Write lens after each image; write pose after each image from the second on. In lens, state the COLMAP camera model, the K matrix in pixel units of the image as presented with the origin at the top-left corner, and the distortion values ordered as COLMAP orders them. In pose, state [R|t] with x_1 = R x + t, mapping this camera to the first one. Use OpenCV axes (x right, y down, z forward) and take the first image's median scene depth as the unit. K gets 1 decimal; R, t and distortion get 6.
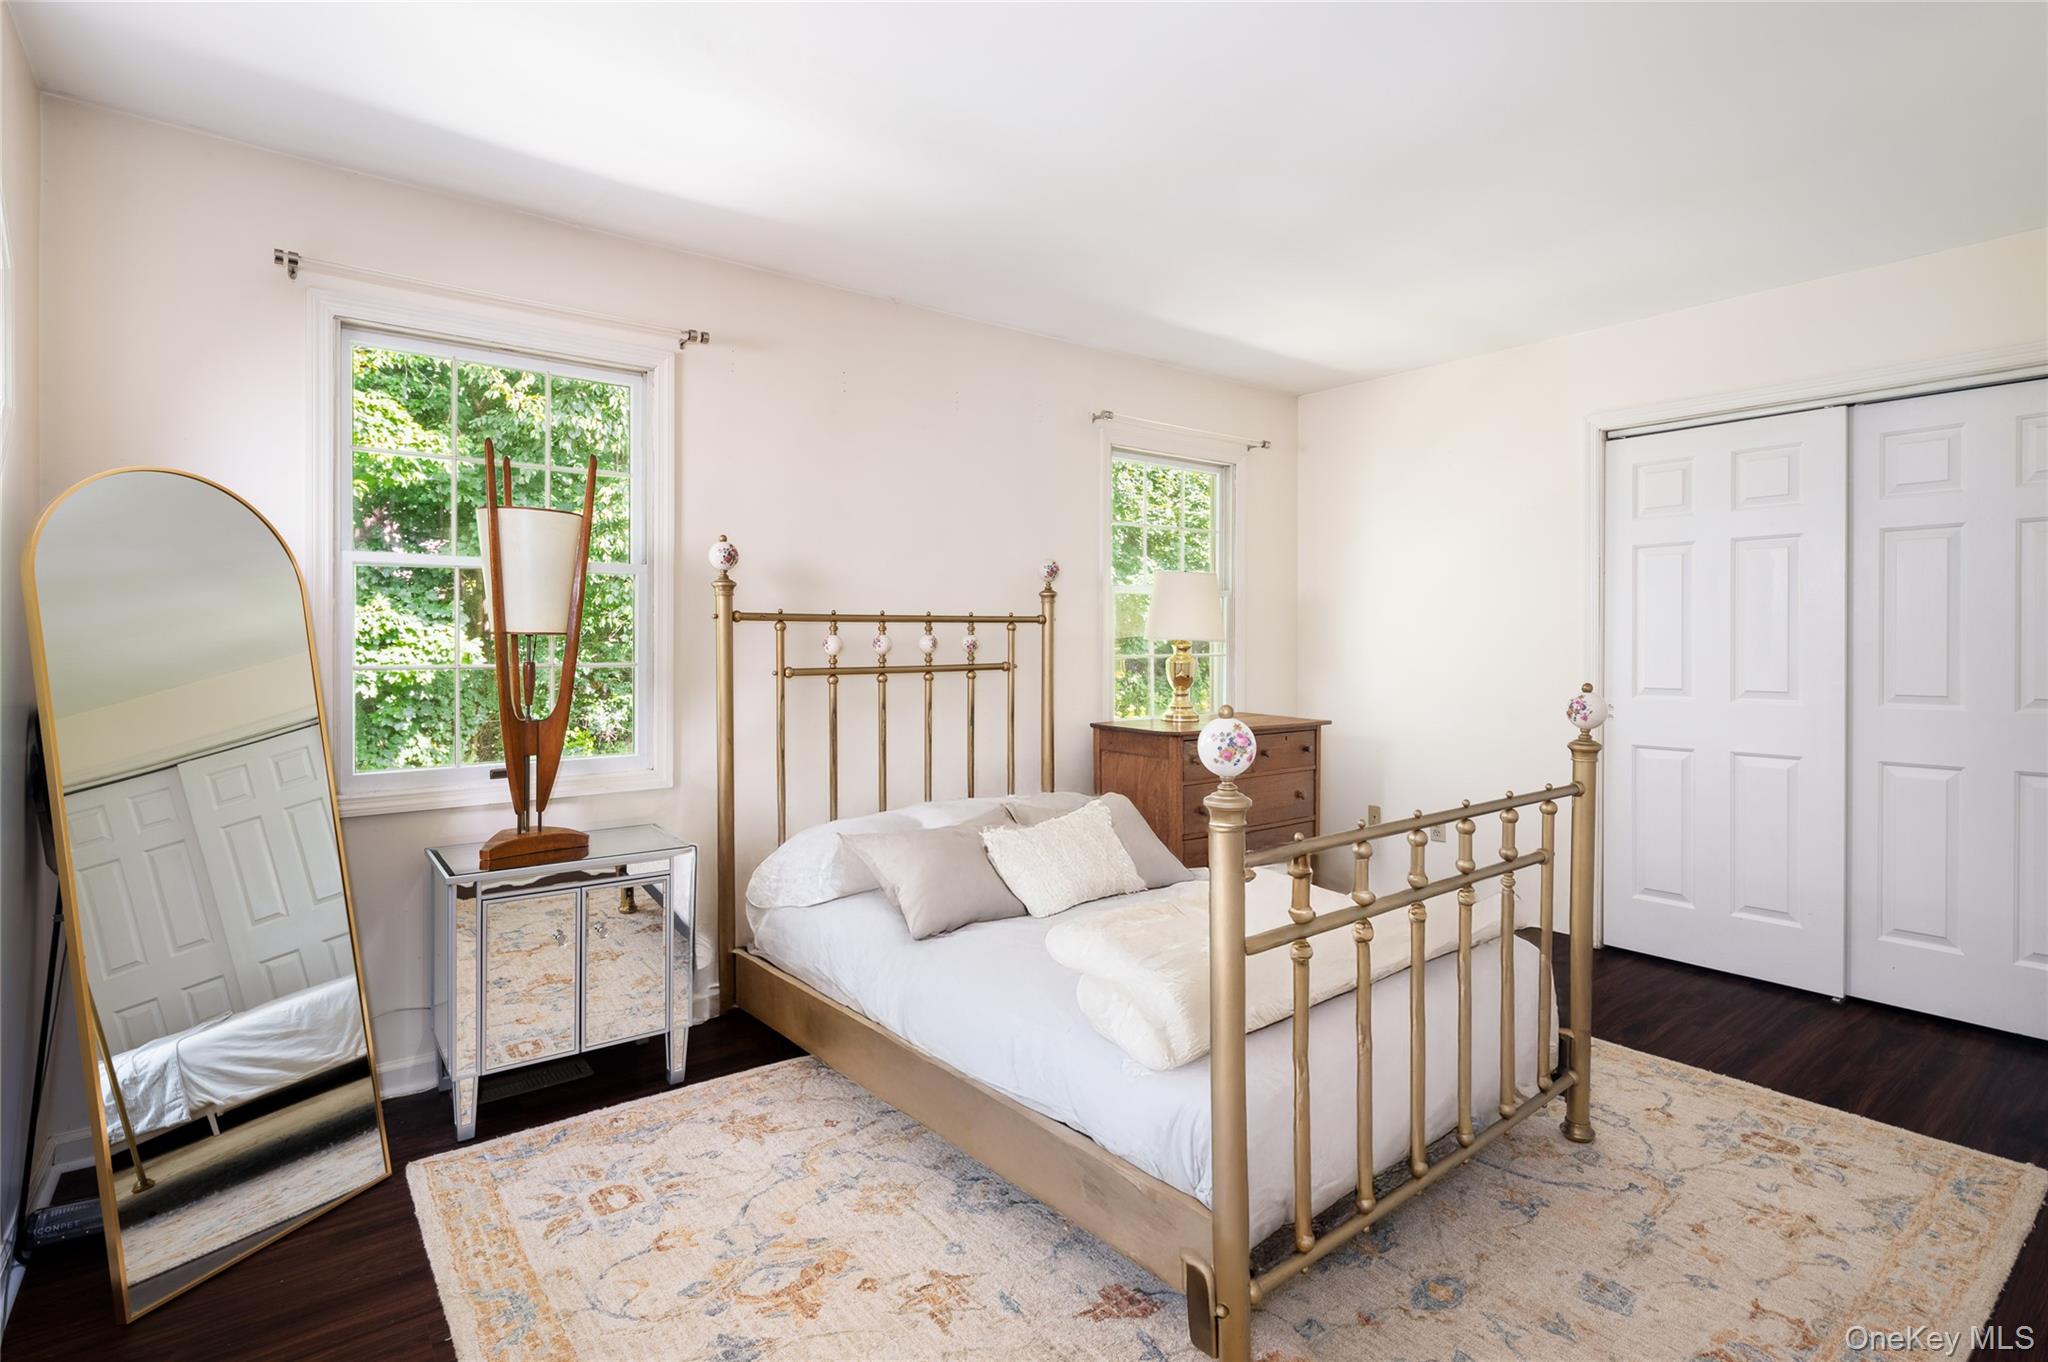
lens RADIAL K [[995.5, 0, 1023.5], [0, 995.5, 637.8], [0, 0, 1]] dist [0.002746, -0.003714]
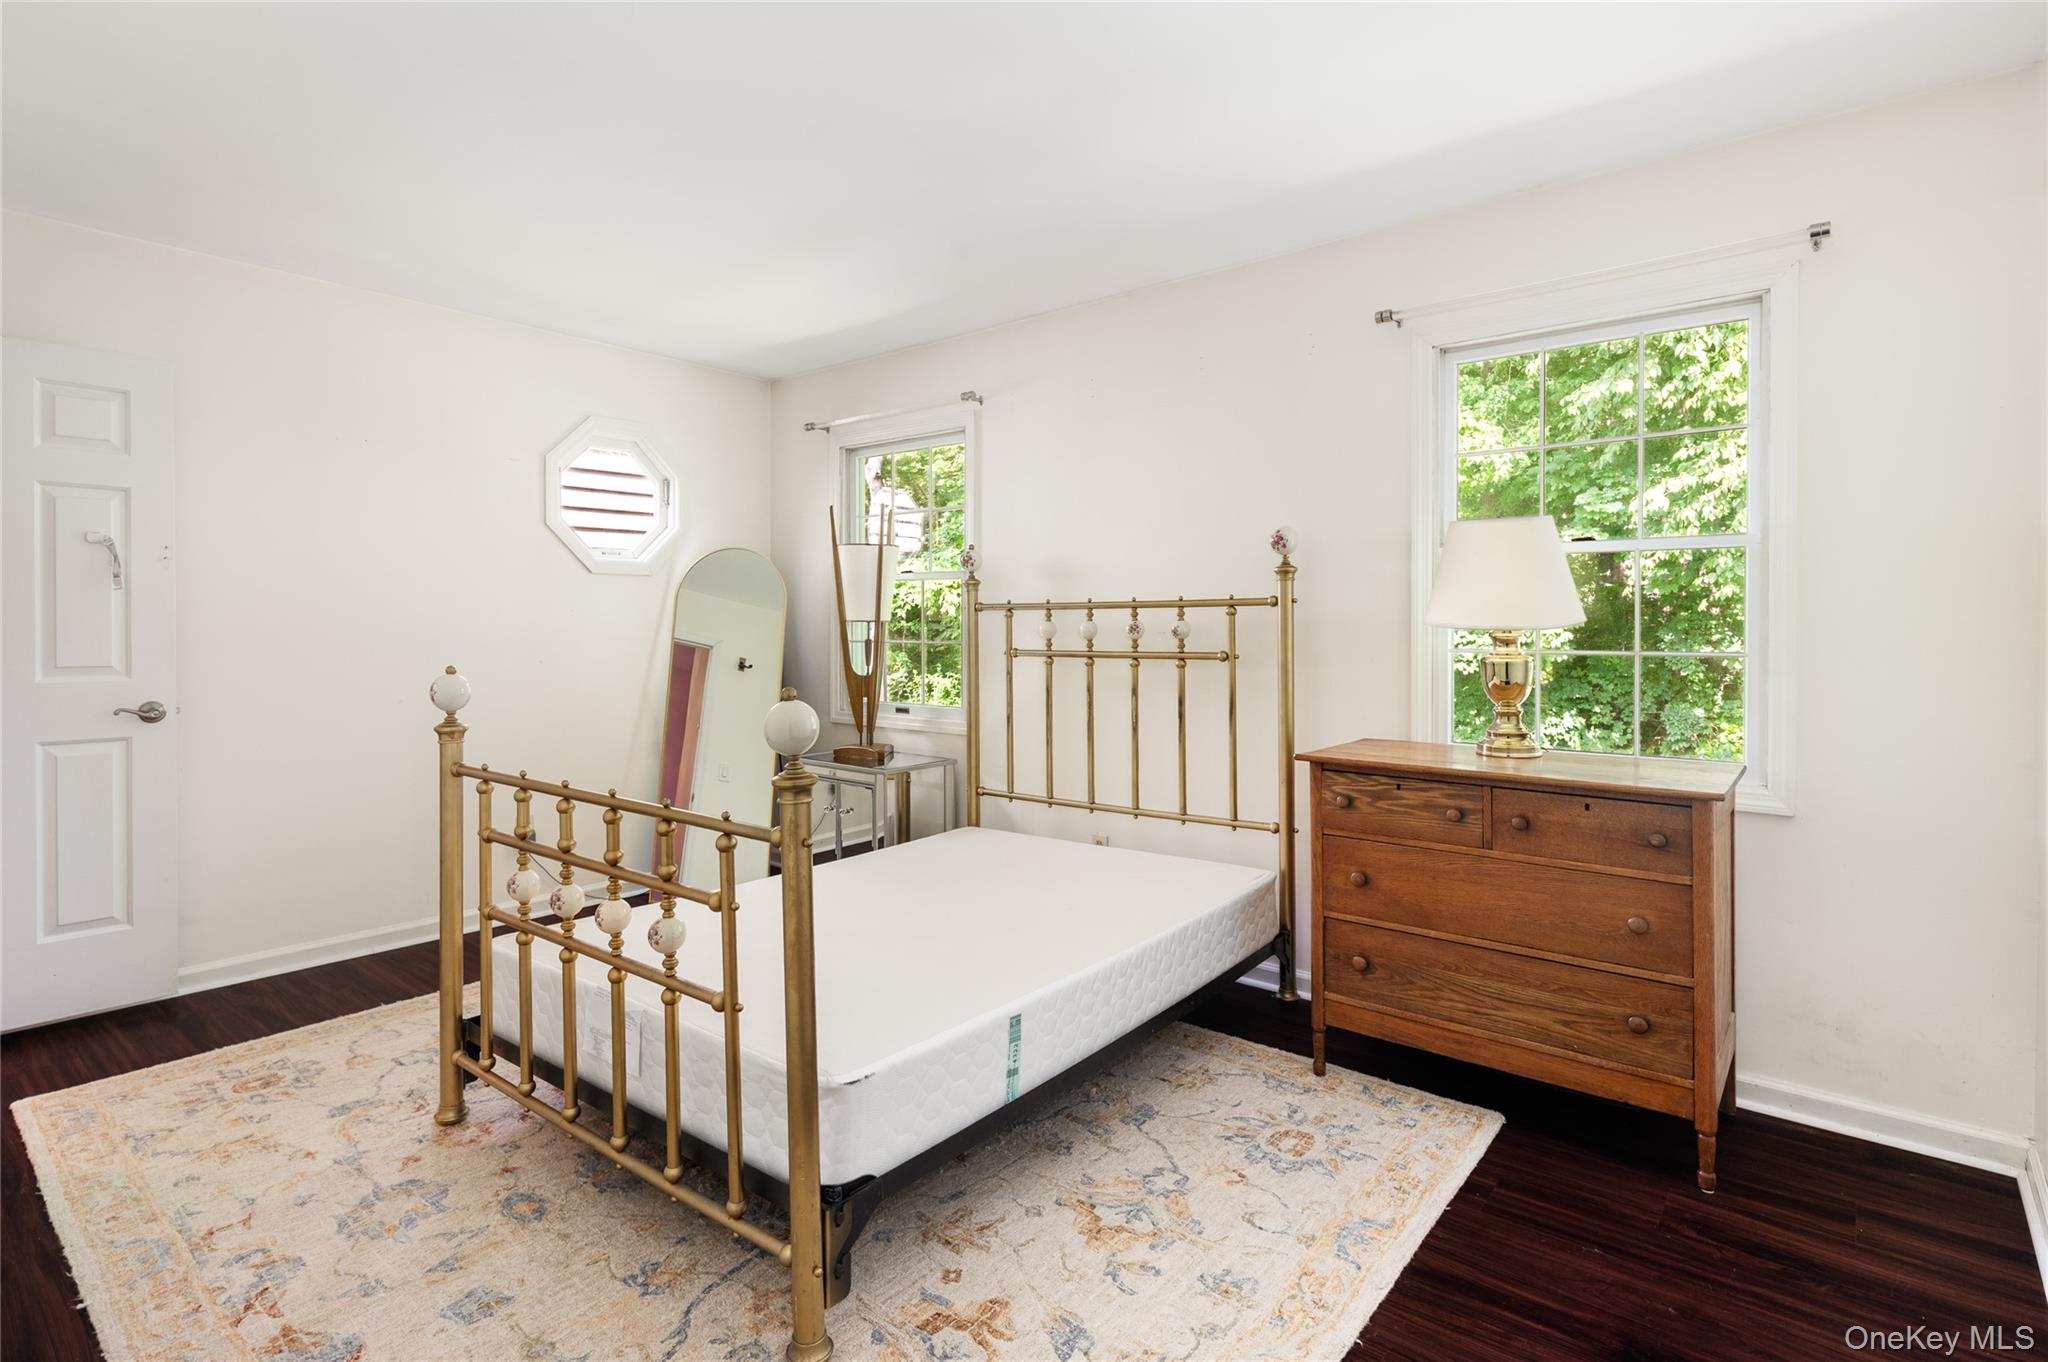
lens RADIAL K [[995.5, 0, 1027.9], [0, 995.5, 626.8], [0, 0, 1]] dist [0.002746, -0.003714]
pose [[0.224694, 0.004104, -0.974421, 0.844350], [0.002017, 0.999987, 0.004677, -0.001744], [0.974427, -0.003017, 0.224683, 0.670924]]
